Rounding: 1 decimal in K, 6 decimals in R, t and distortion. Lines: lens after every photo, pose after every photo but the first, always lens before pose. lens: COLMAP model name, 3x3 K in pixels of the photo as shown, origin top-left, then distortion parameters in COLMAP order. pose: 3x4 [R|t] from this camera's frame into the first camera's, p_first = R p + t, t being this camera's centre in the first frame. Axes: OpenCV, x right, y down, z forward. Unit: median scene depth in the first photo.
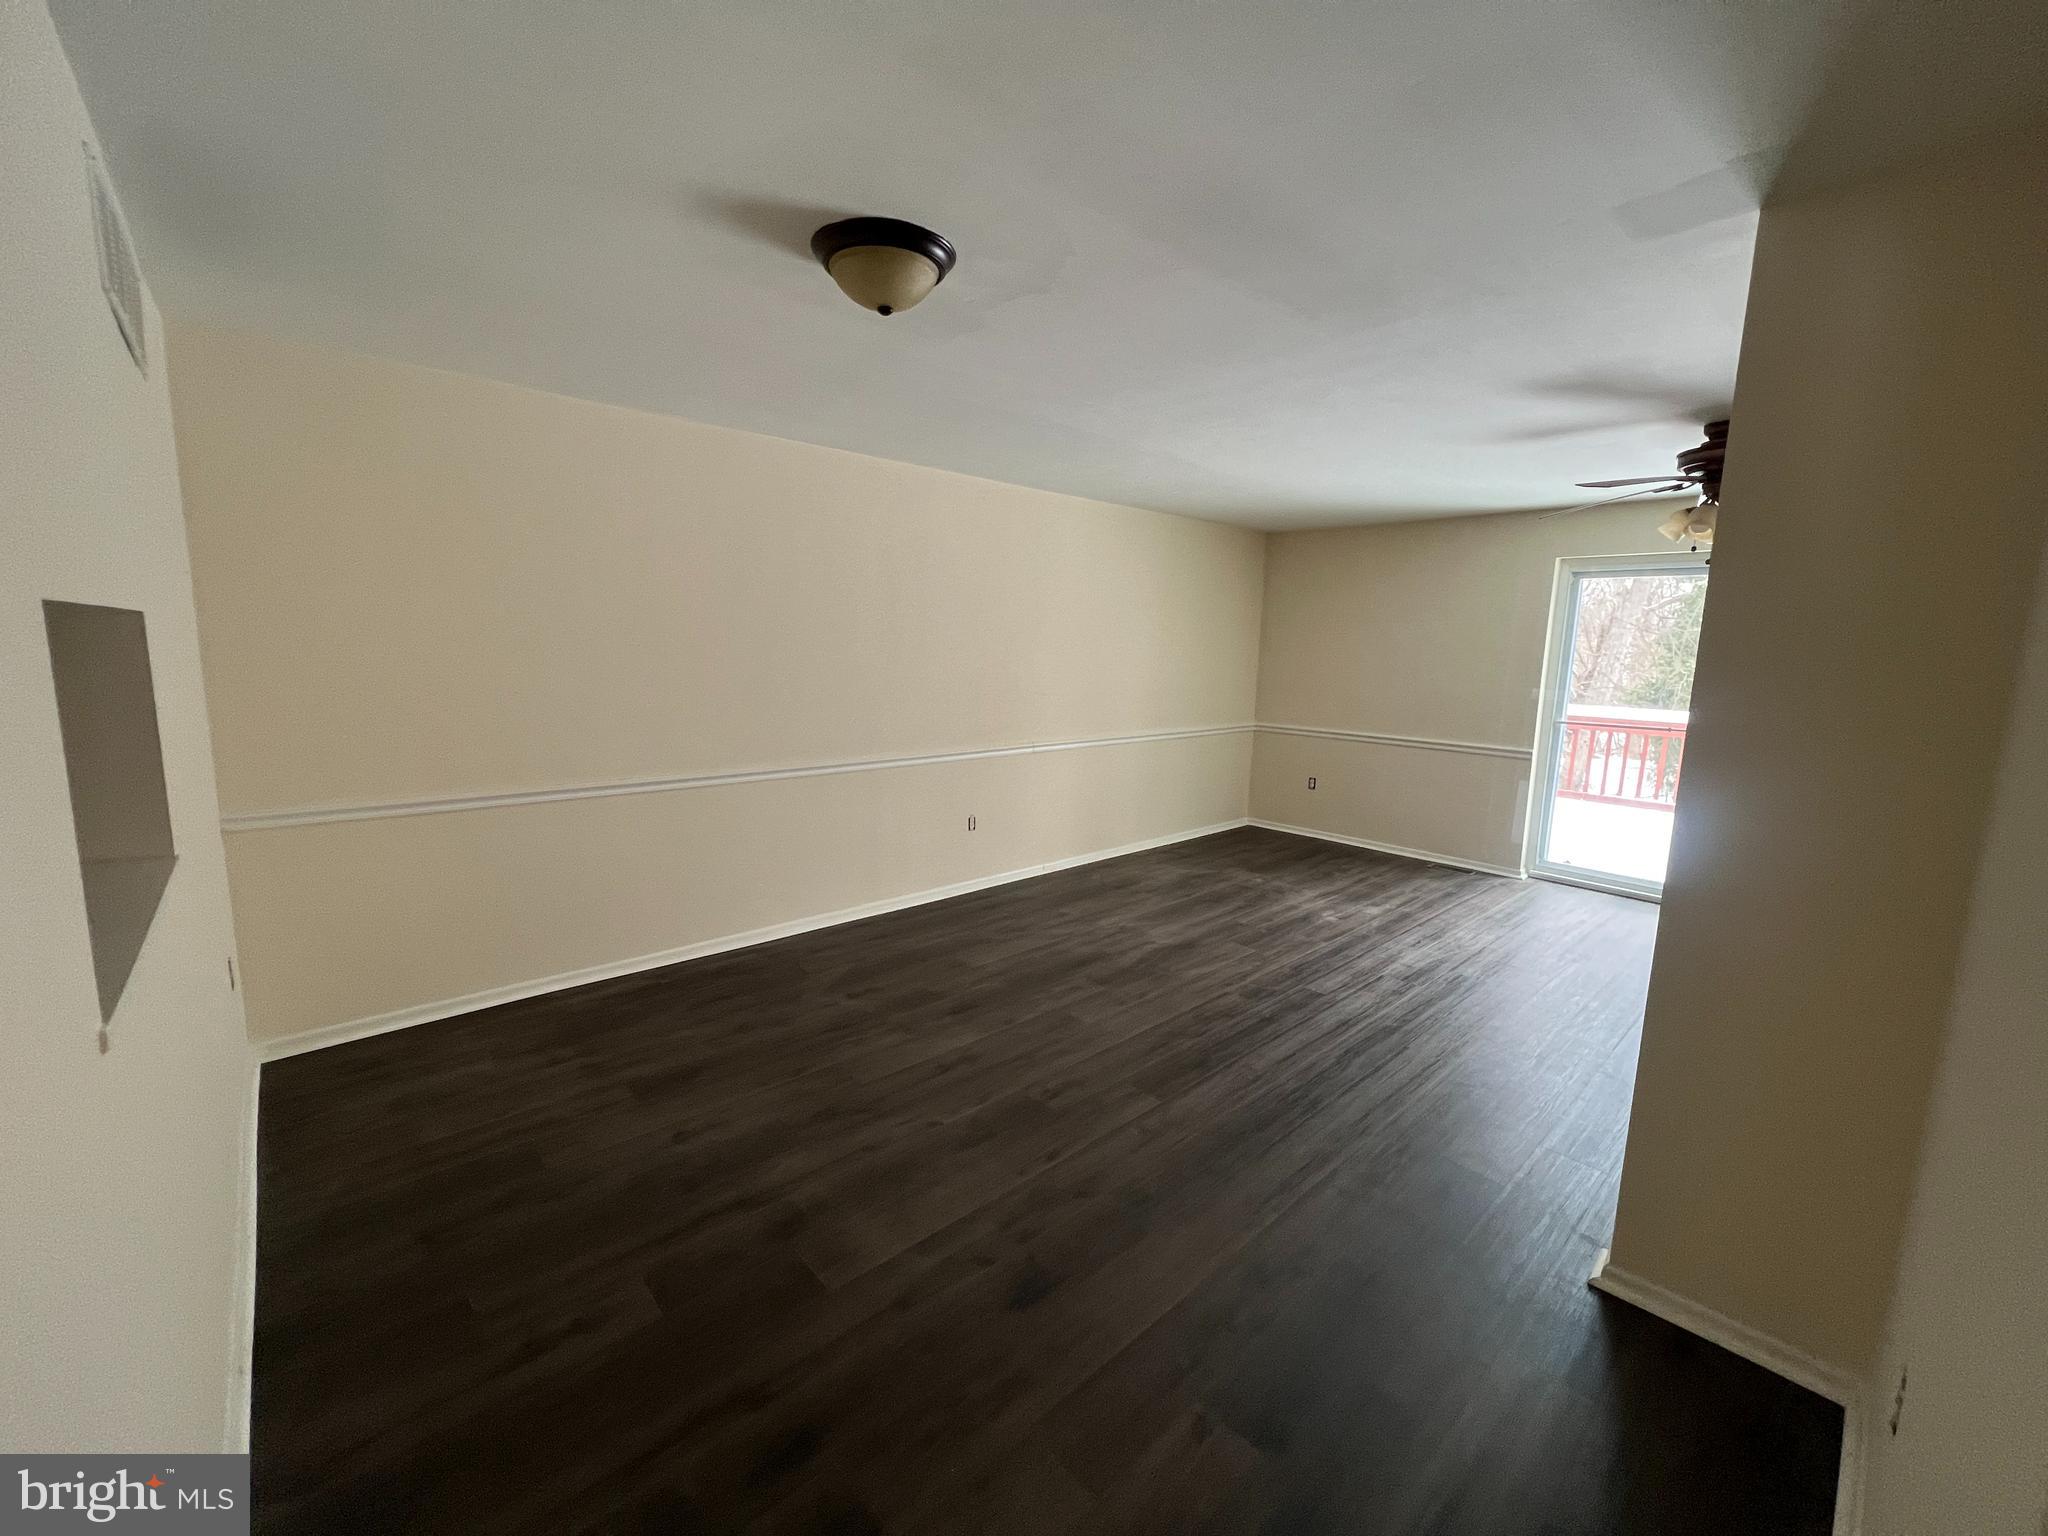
lens RADIAL K [[815.6, 0, 1025.9], [0, 815.6, 760.0], [0, 0, 1]] dist [0.001639, 0.000100]
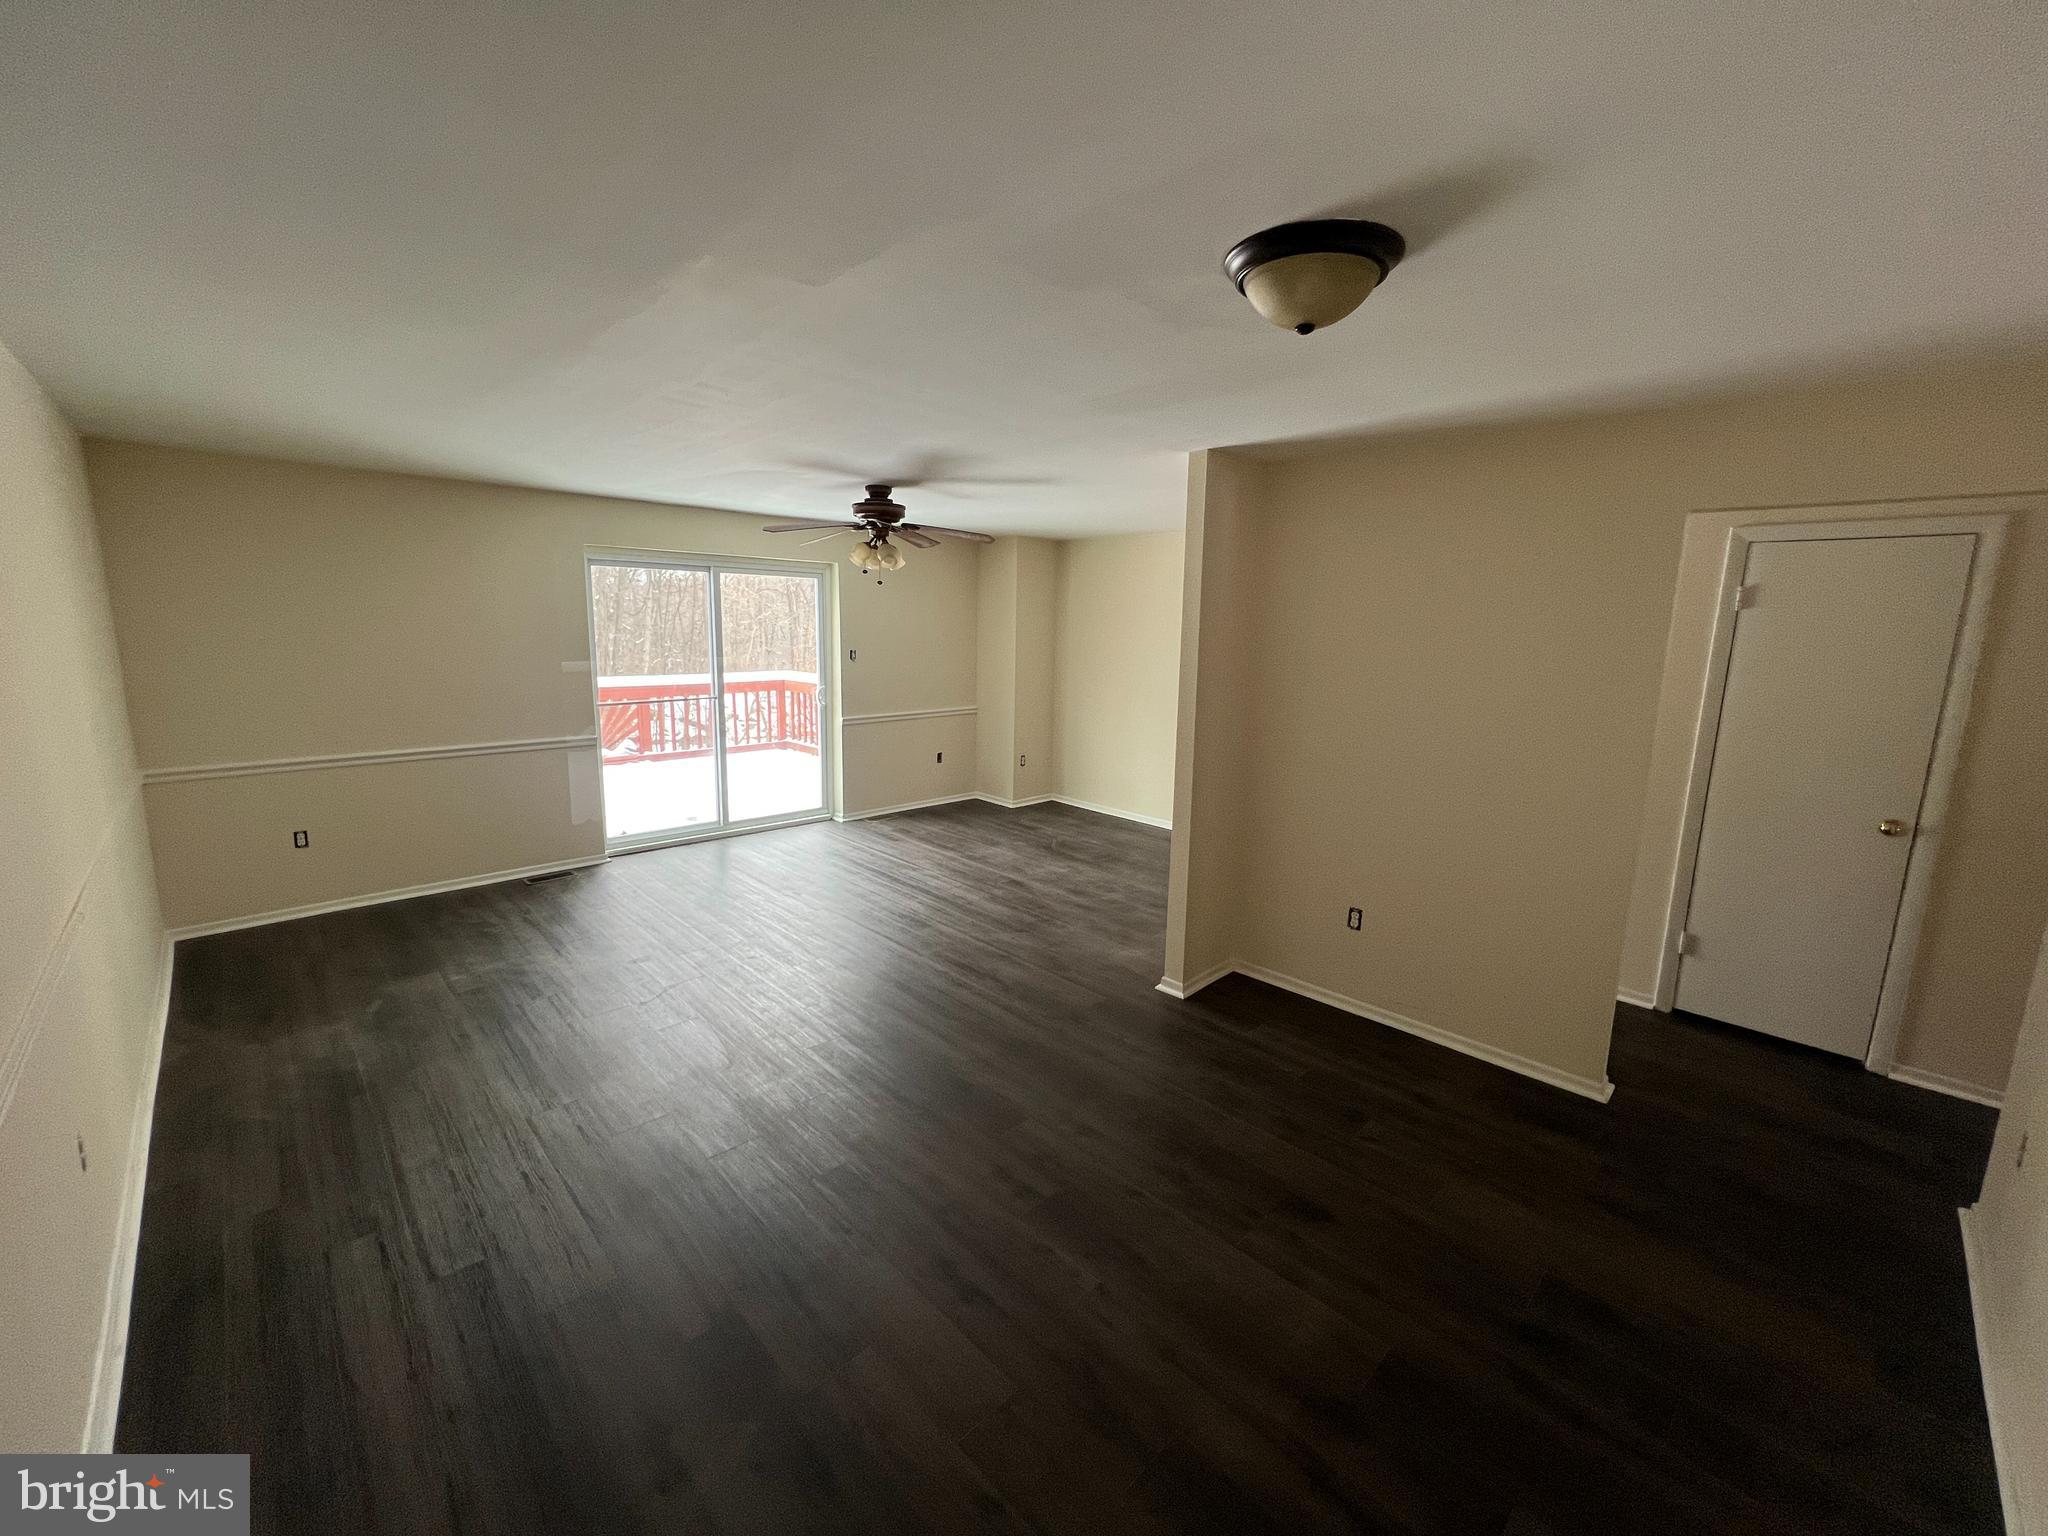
lens RADIAL K [[819.8, 0, 1016.8], [0, 819.8, 766.4], [0, 0, 1]] dist [-0.000982, 0.000113]
pose [[-0.023515, -0.200045, 0.979504, -0.457879], [0.121454, 0.971946, 0.201418, -0.136893], [-0.992318, 0.123701, 0.001441, 0.577482]]
